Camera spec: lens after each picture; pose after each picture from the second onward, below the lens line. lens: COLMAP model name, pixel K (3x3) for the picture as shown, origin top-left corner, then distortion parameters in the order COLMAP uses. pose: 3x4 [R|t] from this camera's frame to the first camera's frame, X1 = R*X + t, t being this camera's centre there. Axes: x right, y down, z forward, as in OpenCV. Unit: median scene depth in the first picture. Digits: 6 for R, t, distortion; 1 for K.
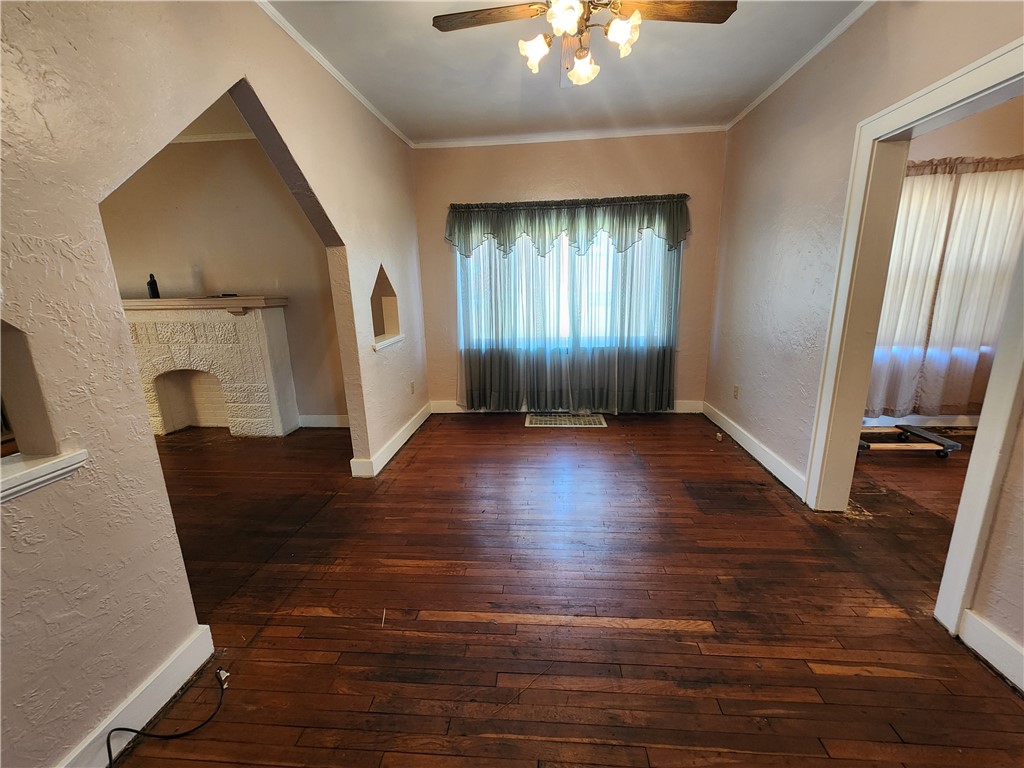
lens RADIAL K [[419.3, 0, 516.4], [0, 419.3, 383.3], [0, 0, 1]] dist [-0.006057, 0.001950]
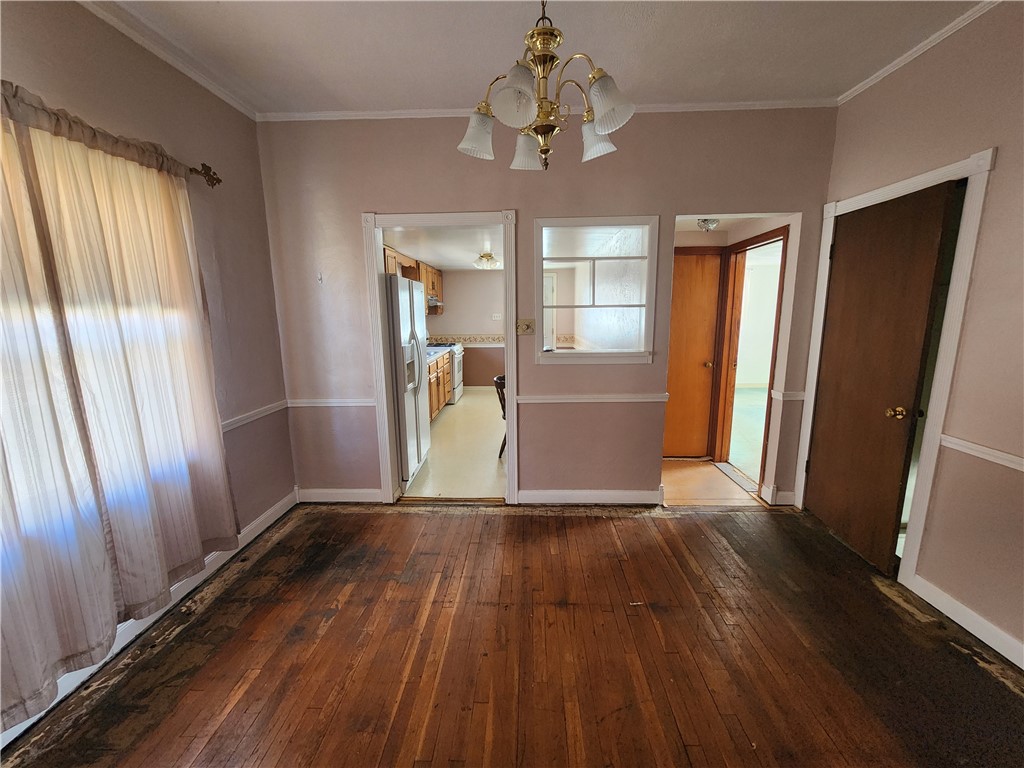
lens RADIAL K [[419.3, 0, 515.6], [0, 419.3, 383.8], [0, 0, 1]] dist [-0.006057, 0.001950]
pose [[-0.055204, -0.144029, 0.988033, 0.785173], [0.244306, 0.957515, 0.153230, -0.249291], [-0.968125, 0.249841, -0.017671, 0.807973]]
